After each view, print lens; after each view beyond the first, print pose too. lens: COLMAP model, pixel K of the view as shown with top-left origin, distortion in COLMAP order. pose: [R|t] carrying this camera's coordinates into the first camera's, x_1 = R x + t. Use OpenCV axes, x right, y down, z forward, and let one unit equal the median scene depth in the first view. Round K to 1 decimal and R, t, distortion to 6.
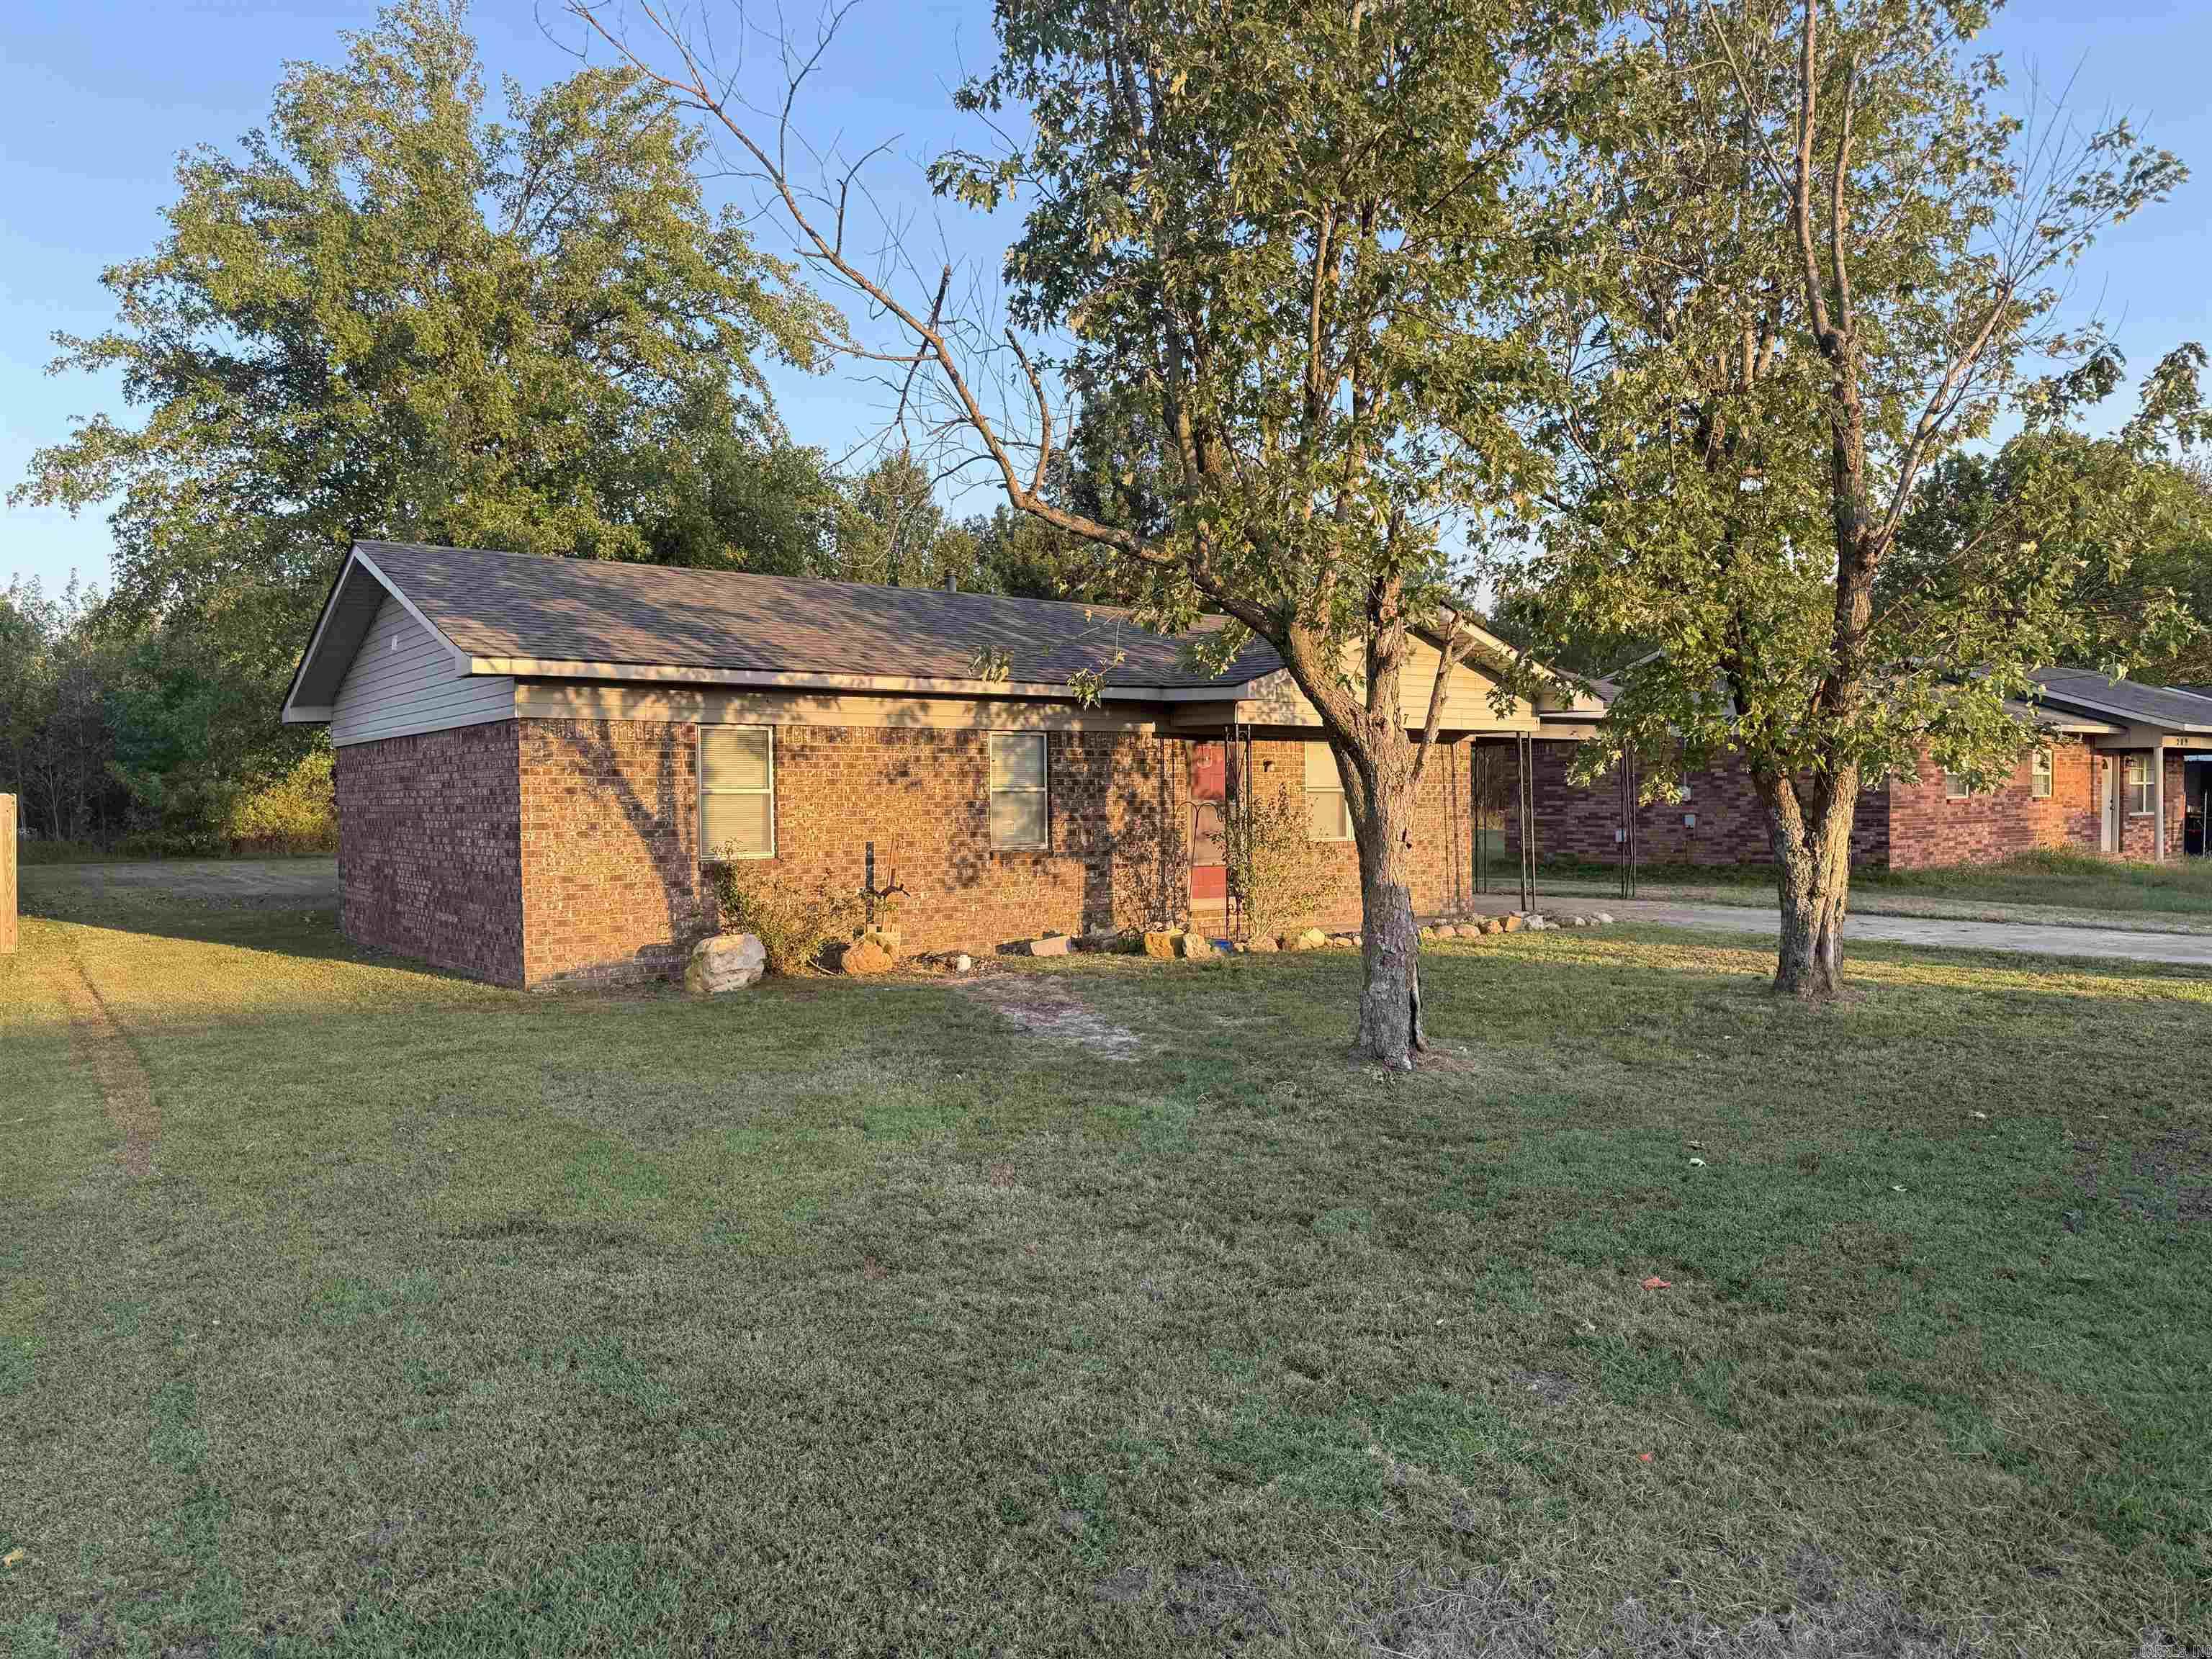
lens RADIAL K [[1548.8, 0, 1106.0], [0, 1548.8, 829.5], [0, 0, 1]] dist [0.138430, -0.214271]
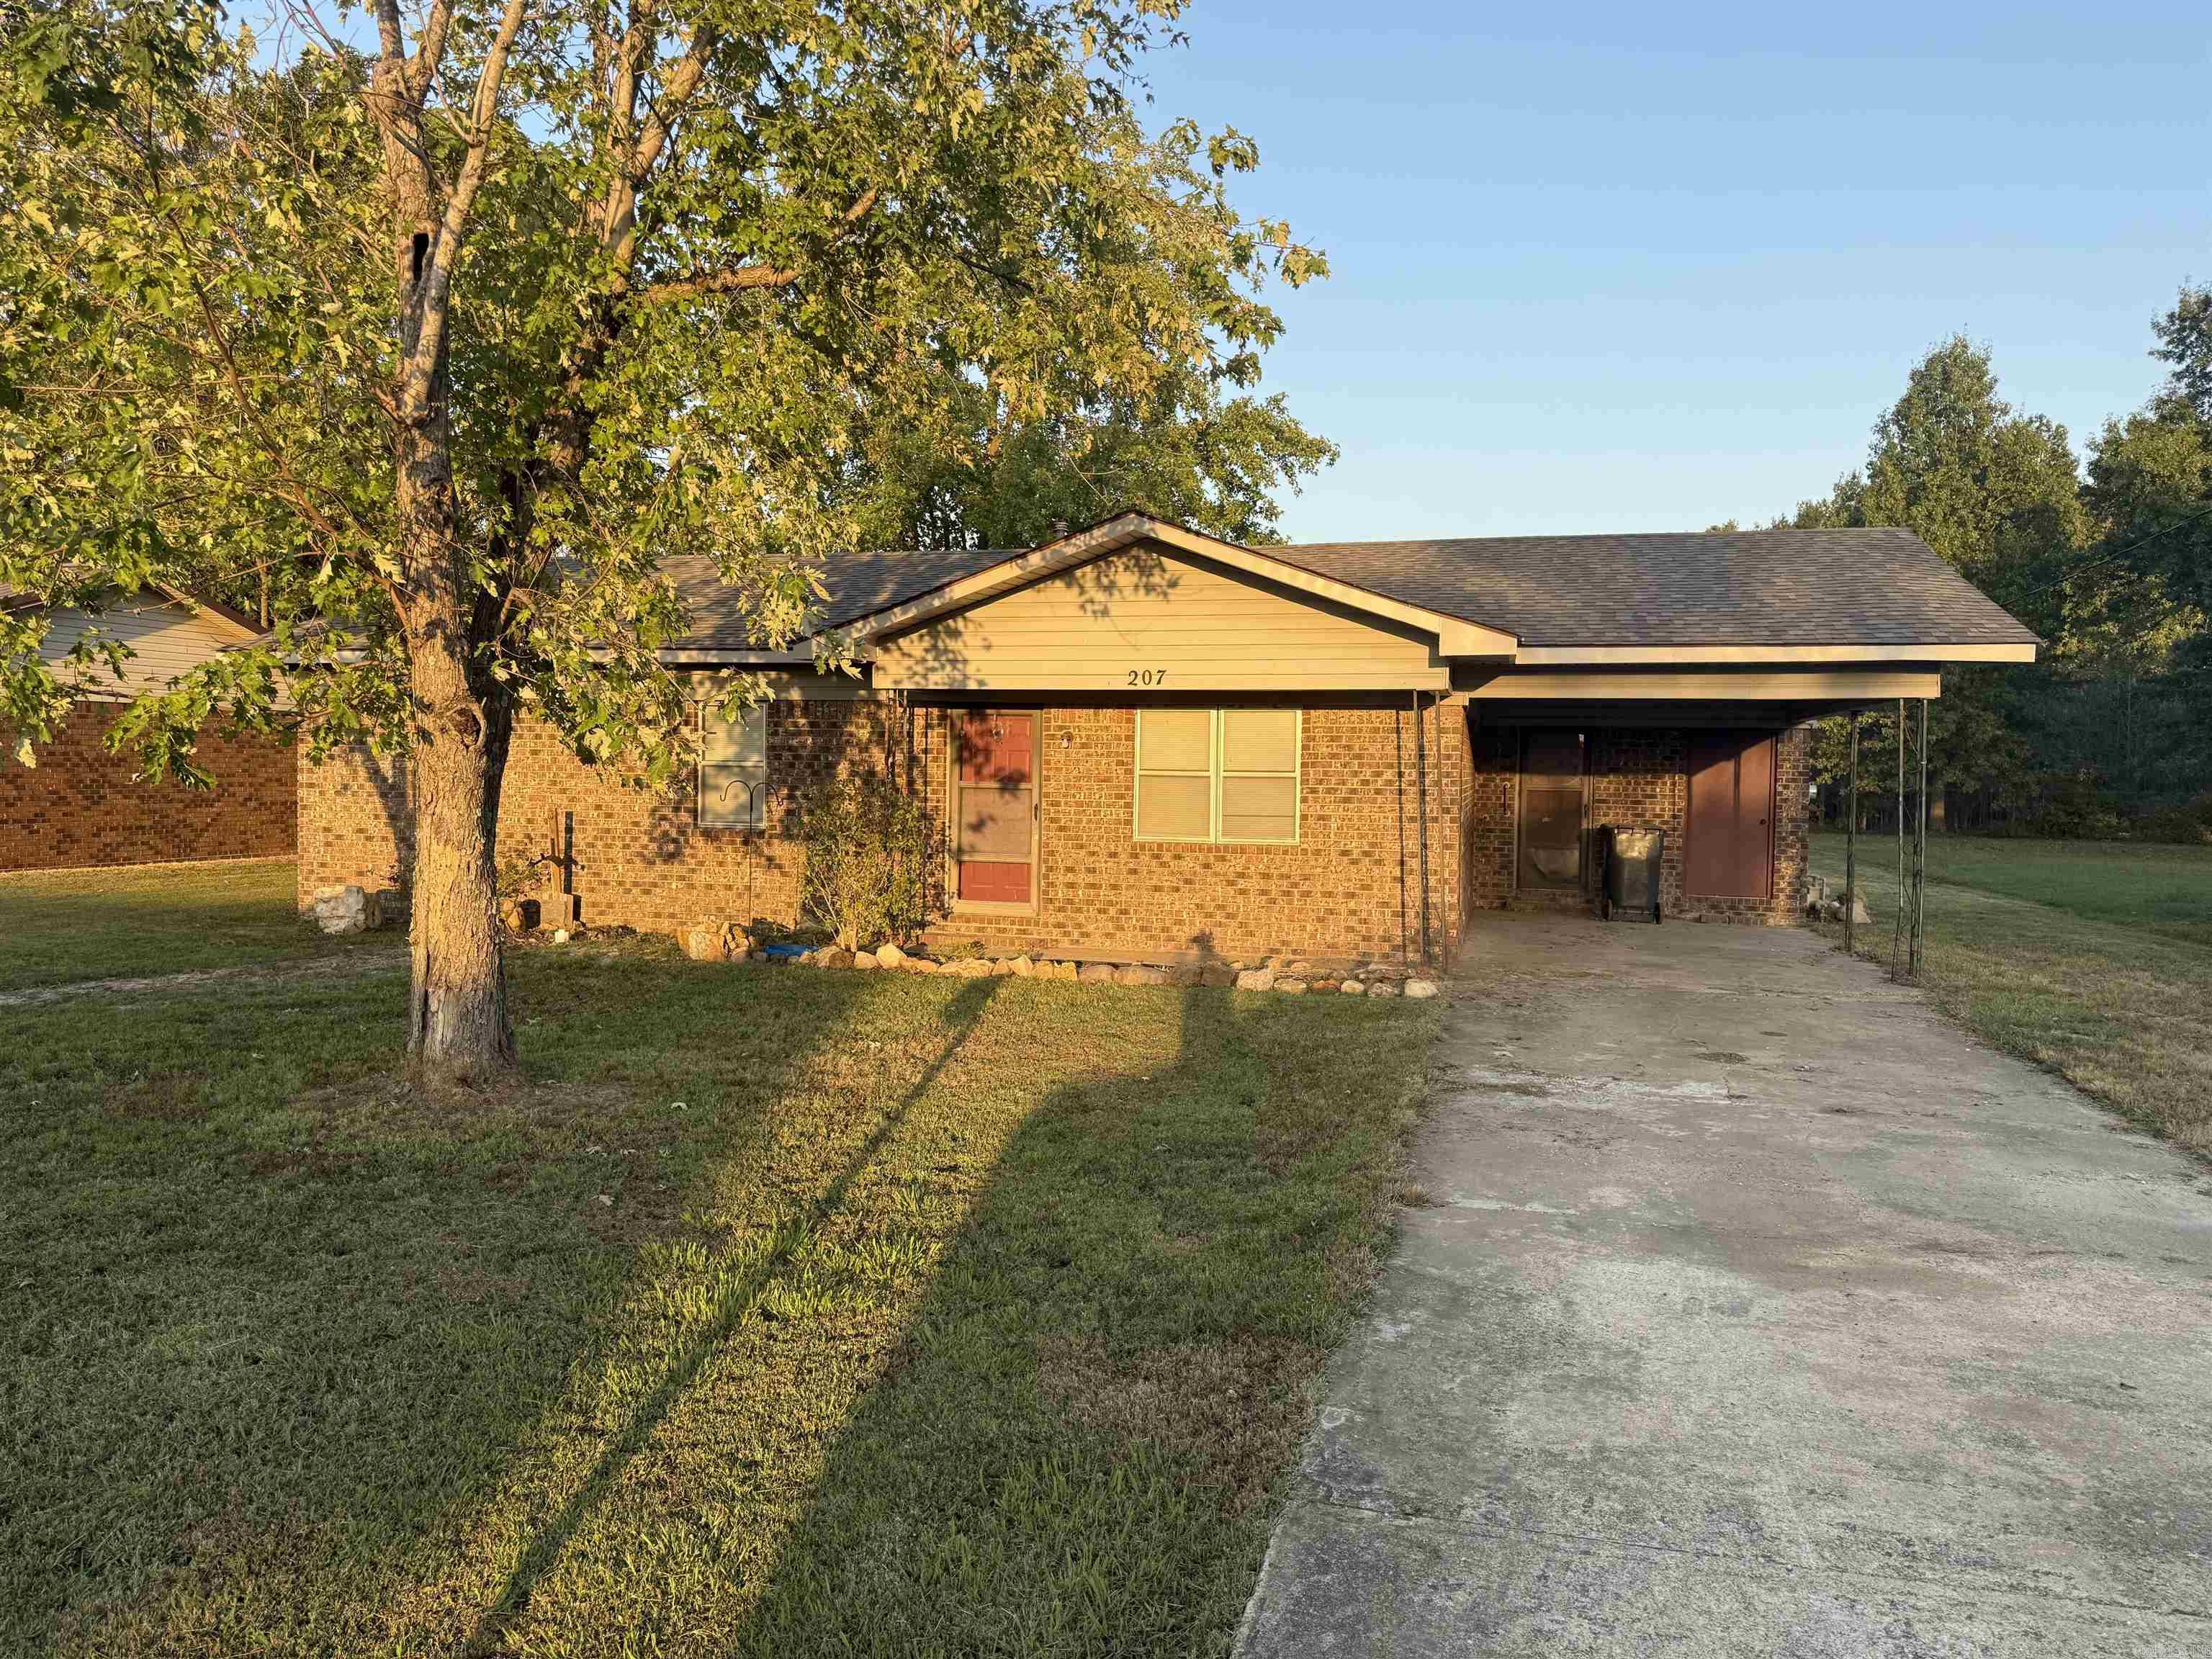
lens RADIAL K [[1548.8, 0, 1106.0], [0, 1548.8, 829.5], [0, 0, 1]] dist [0.138430, -0.214271]
pose [[0.618409, 0.050093, -0.784258, 0.835851], [-0.035063, 0.998731, 0.036144, -0.028335], [0.785074, 0.005146, 0.619381, 0.602892]]
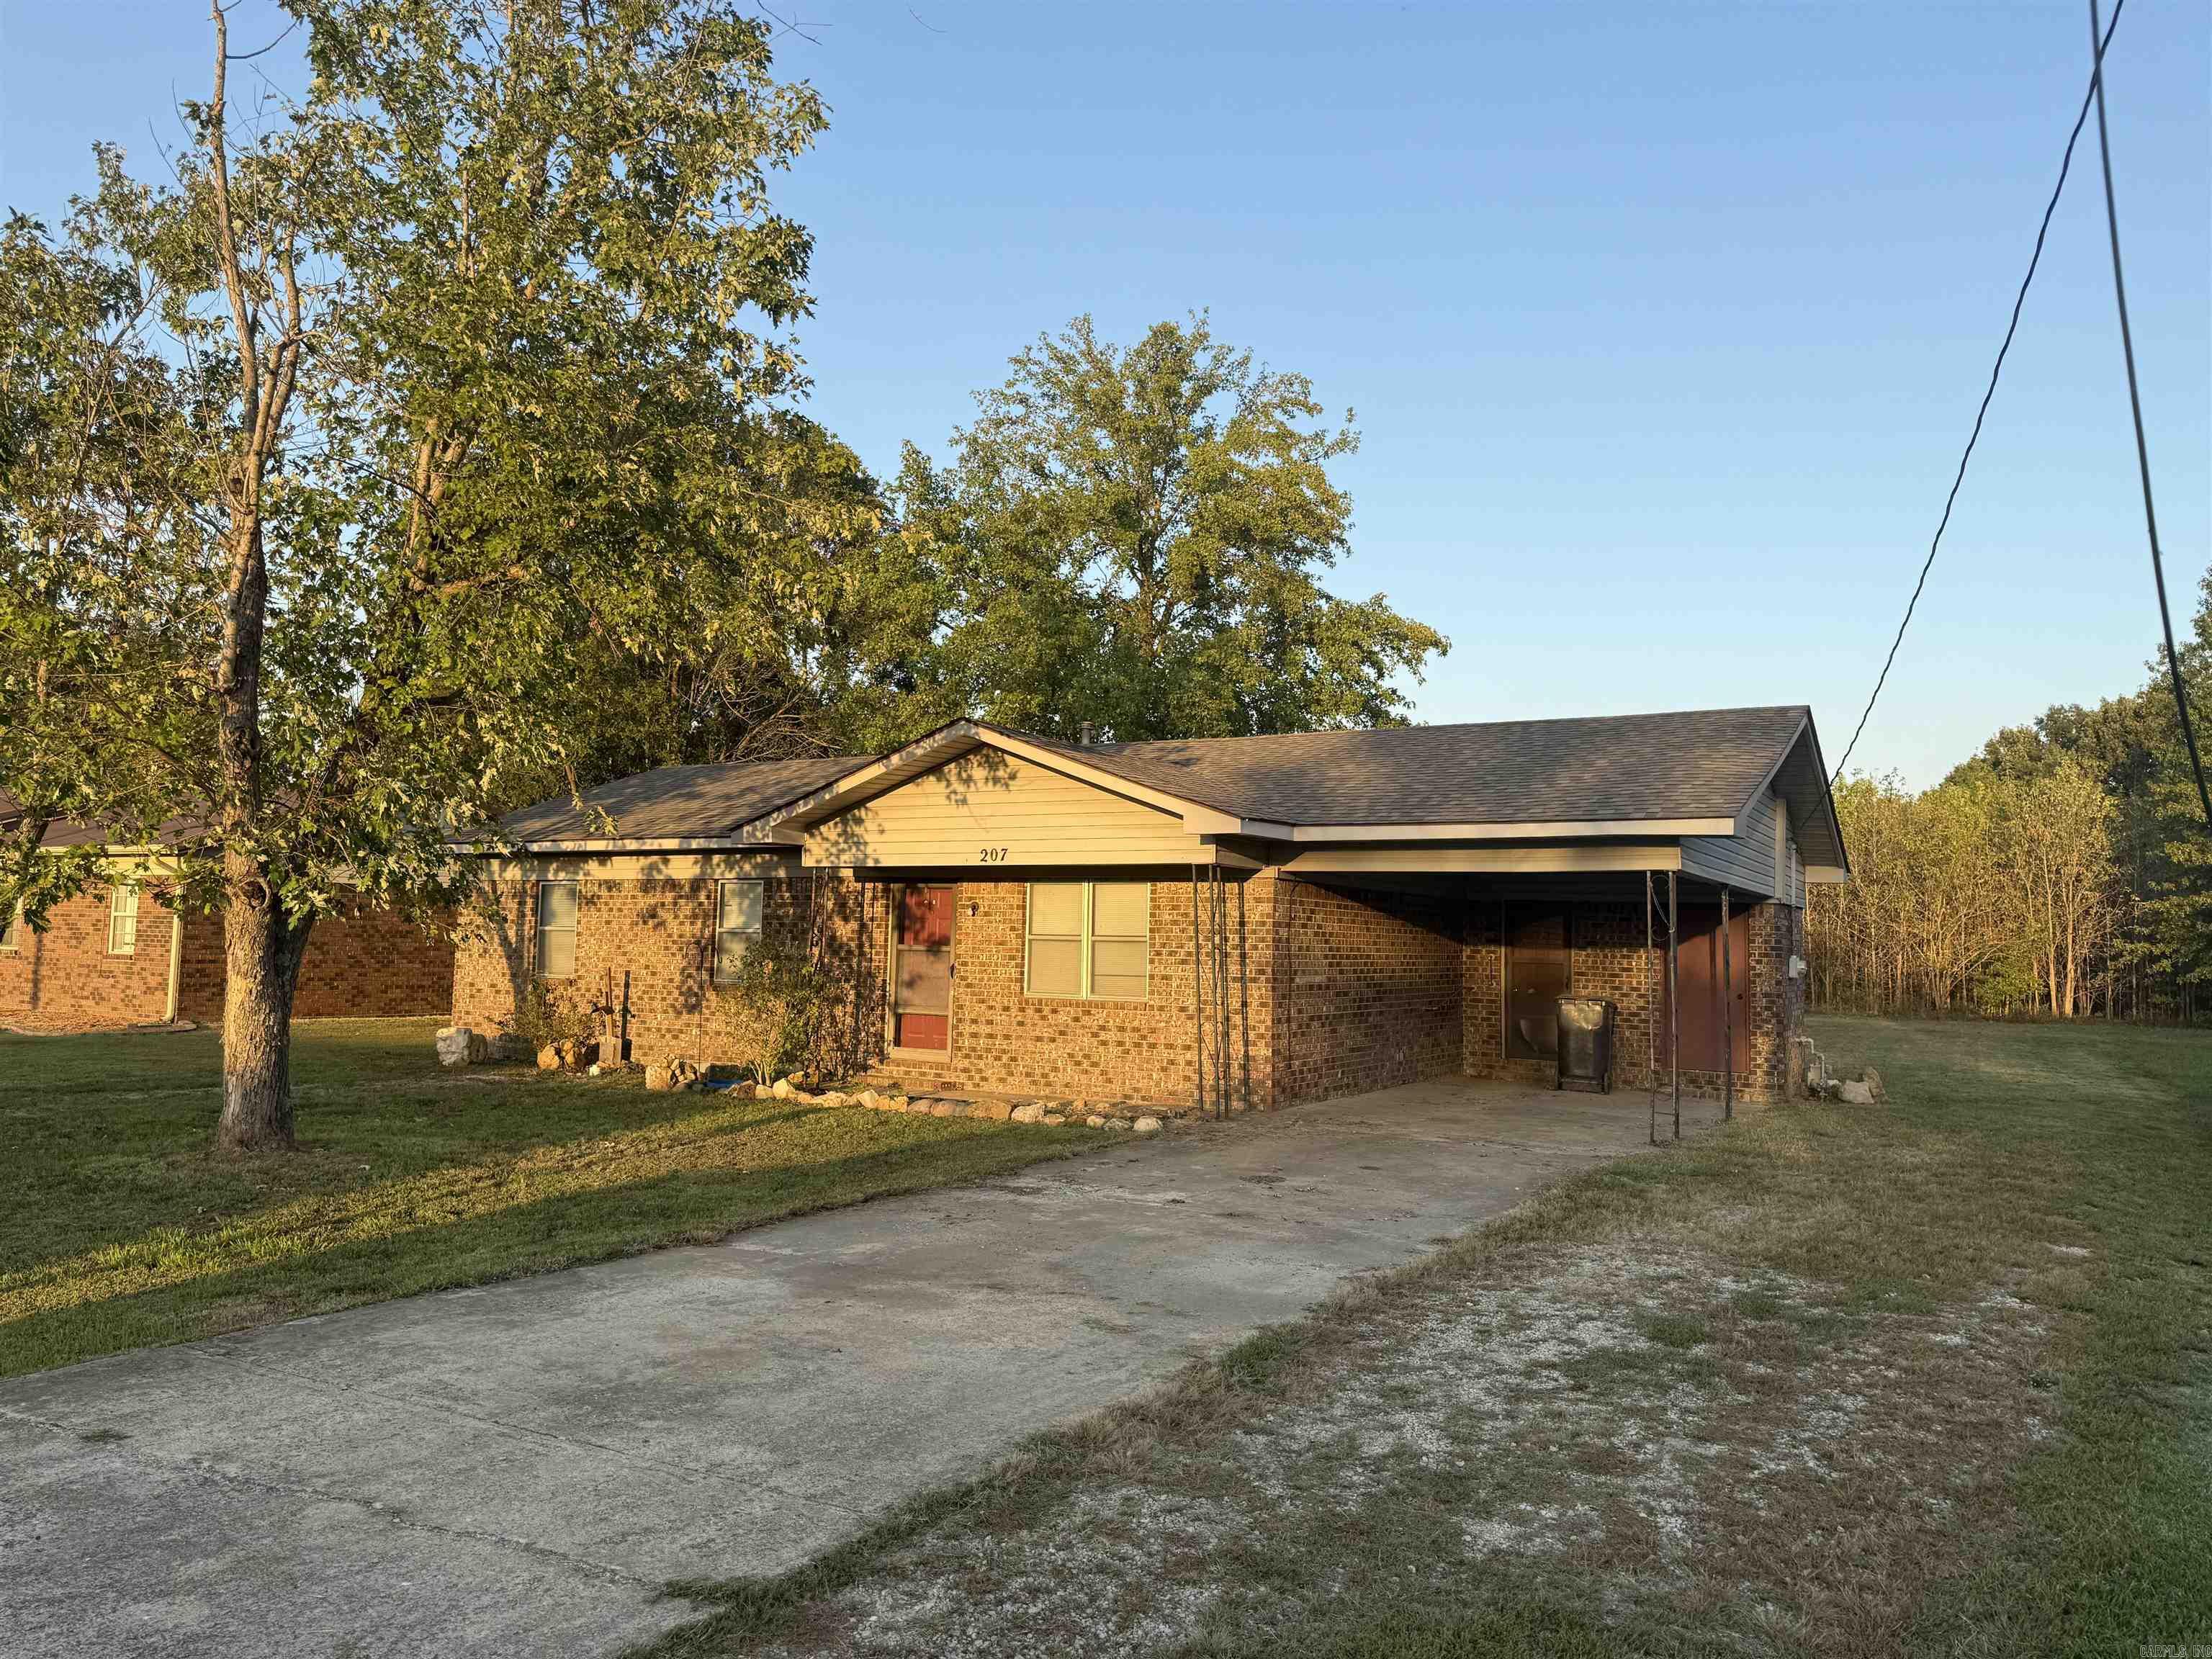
lens RADIAL K [[1548.8, 0, 1106.0], [0, 1548.8, 829.5], [0, 0, 1]] dist [0.138430, -0.214271]
pose [[0.390485, -0.049582, -0.919273, 1.116391], [-0.041433, 0.996590, -0.071352, -0.029432], [0.919676, 0.065950, 0.387099, 0.812568]]
